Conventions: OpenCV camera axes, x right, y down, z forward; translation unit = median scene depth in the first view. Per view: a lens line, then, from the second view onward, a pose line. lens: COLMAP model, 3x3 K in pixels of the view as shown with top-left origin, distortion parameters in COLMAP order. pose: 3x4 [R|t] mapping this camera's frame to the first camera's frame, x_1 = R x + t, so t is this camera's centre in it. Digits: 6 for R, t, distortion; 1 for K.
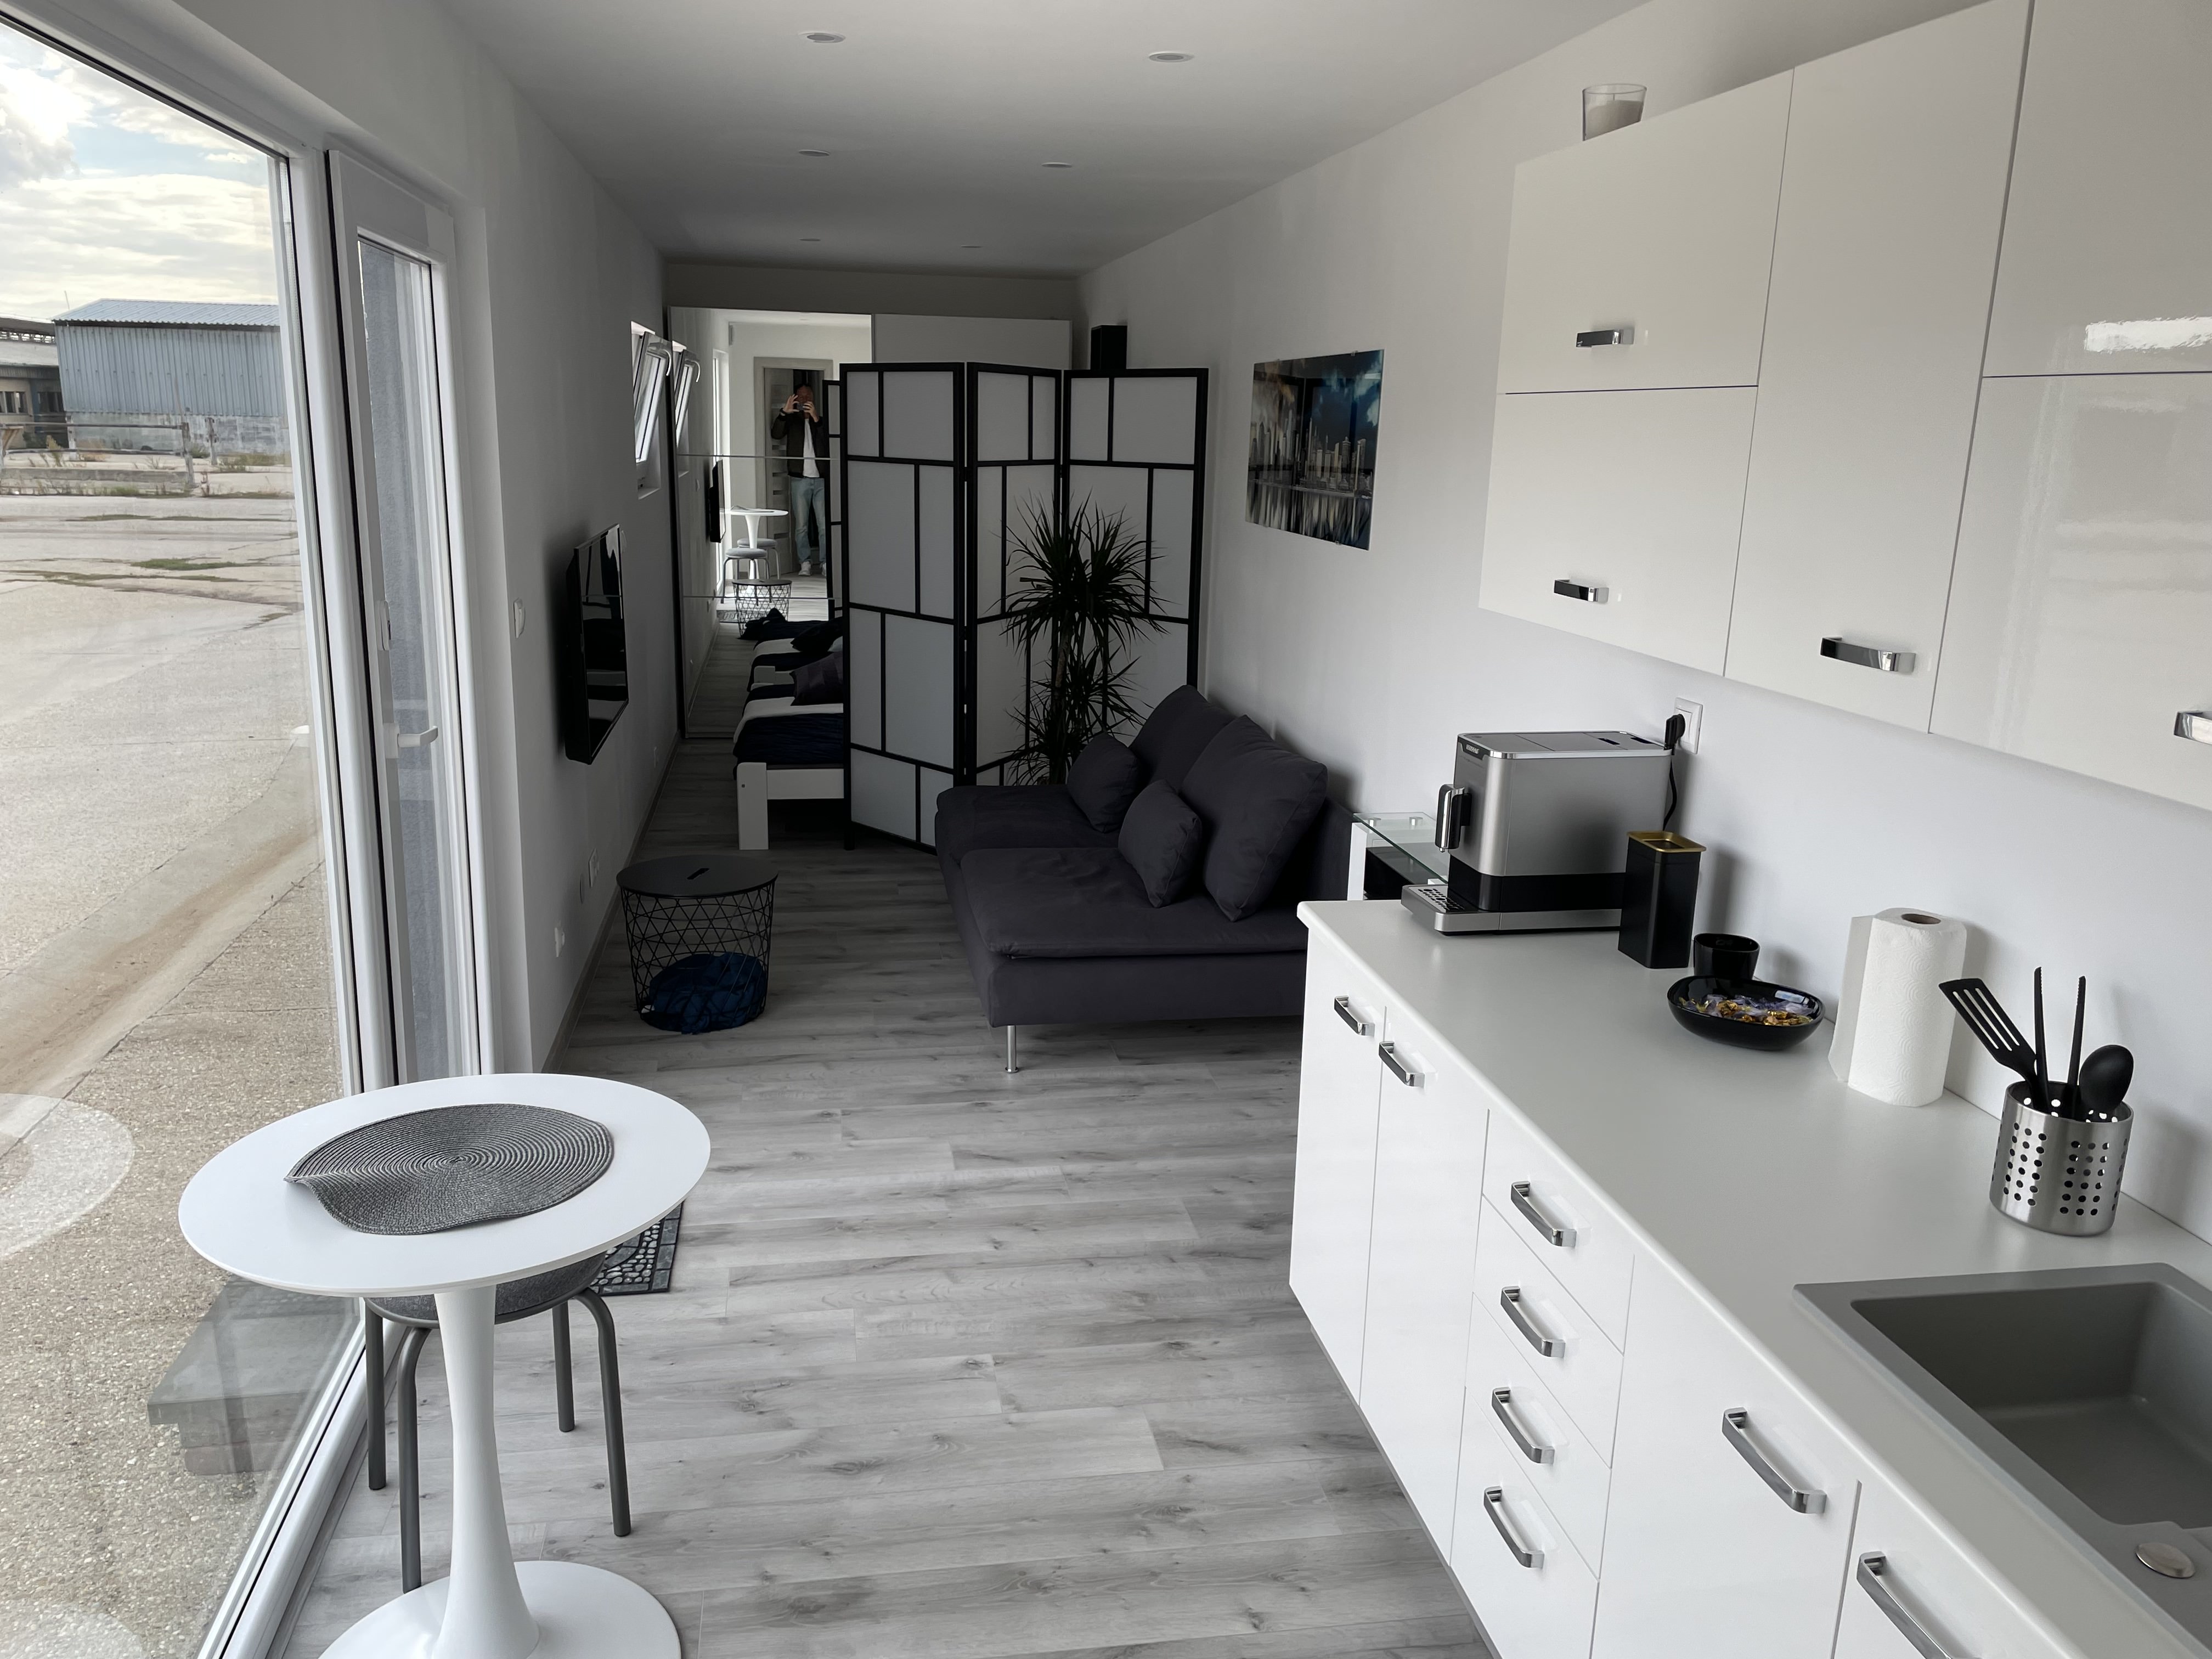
lens RADIAL K [[1665.9, 0, 1103.0], [0, 1665.9, 835.5], [0, 0, 1]] dist [0.009458, 0.001417]
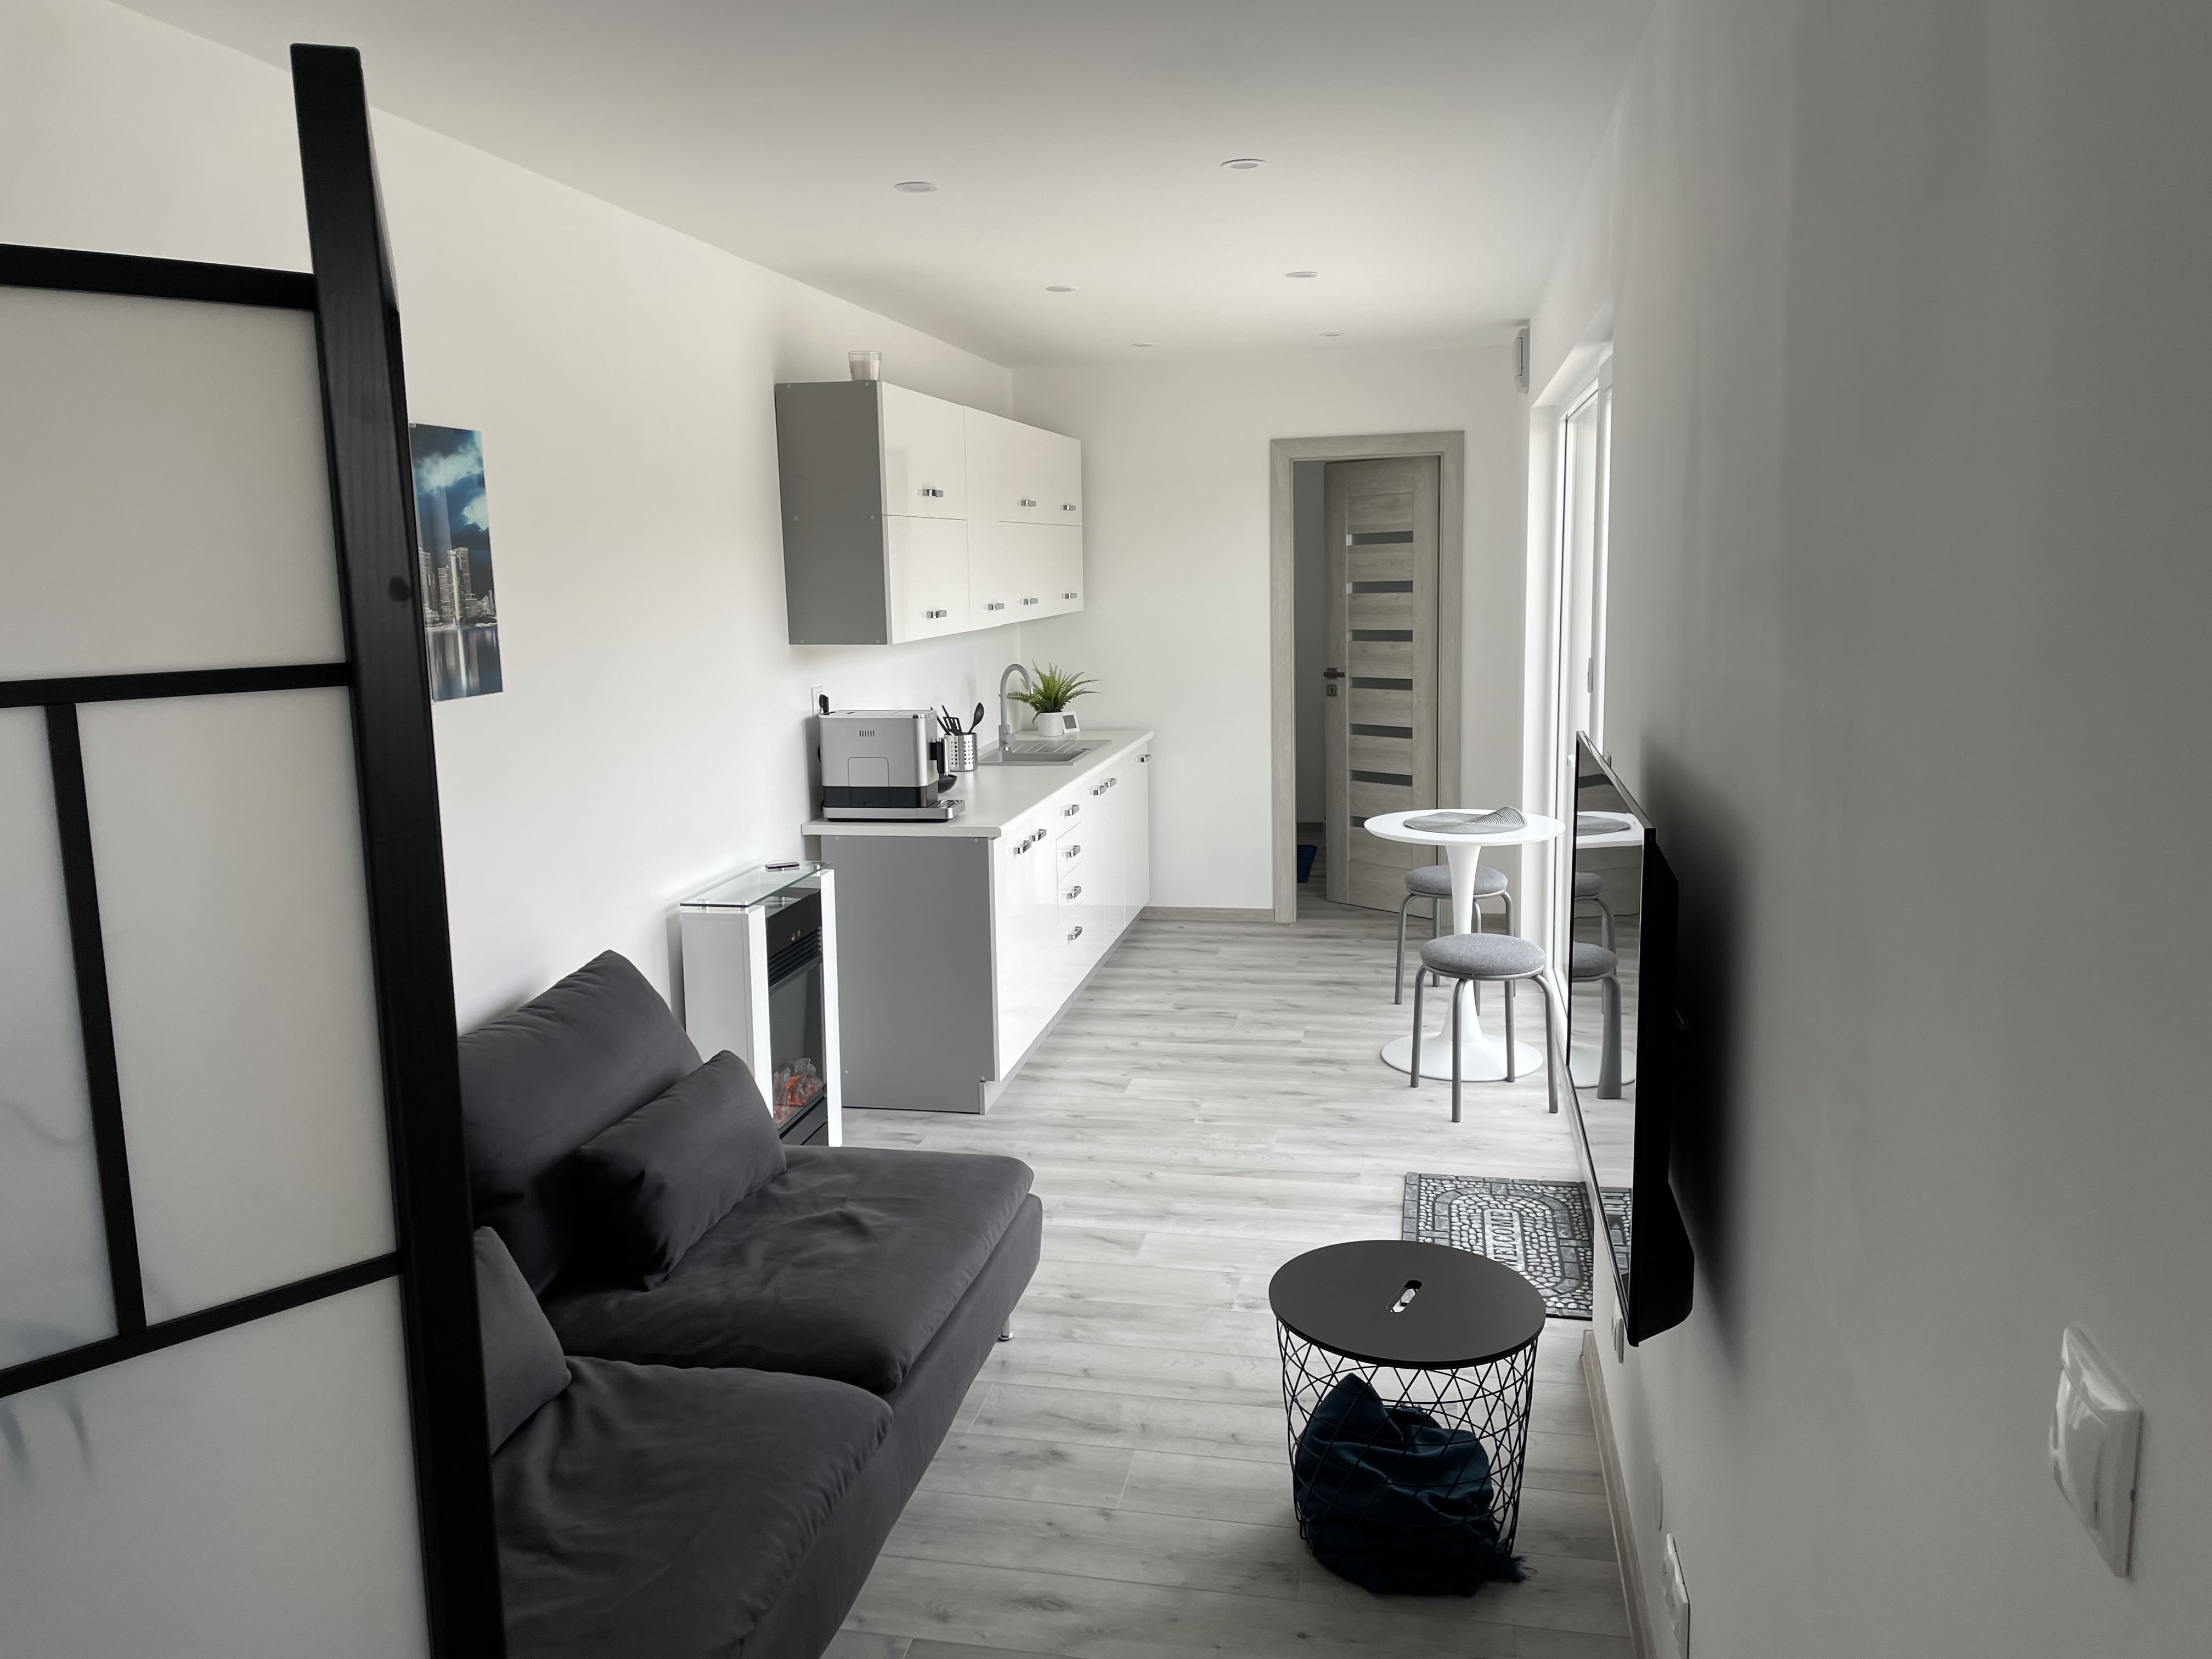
lens RADIAL K [[1665.9, 0, 1102.3], [0, 1665.9, 821.2], [0, 0, 1]] dist [0.009458, 0.001417]
pose [[-0.933075, -0.060417, 0.354572, -0.239786], [0.085797, 0.919949, 0.382534, -0.252042], [-0.349300, 0.387354, -0.853198, 1.034331]]
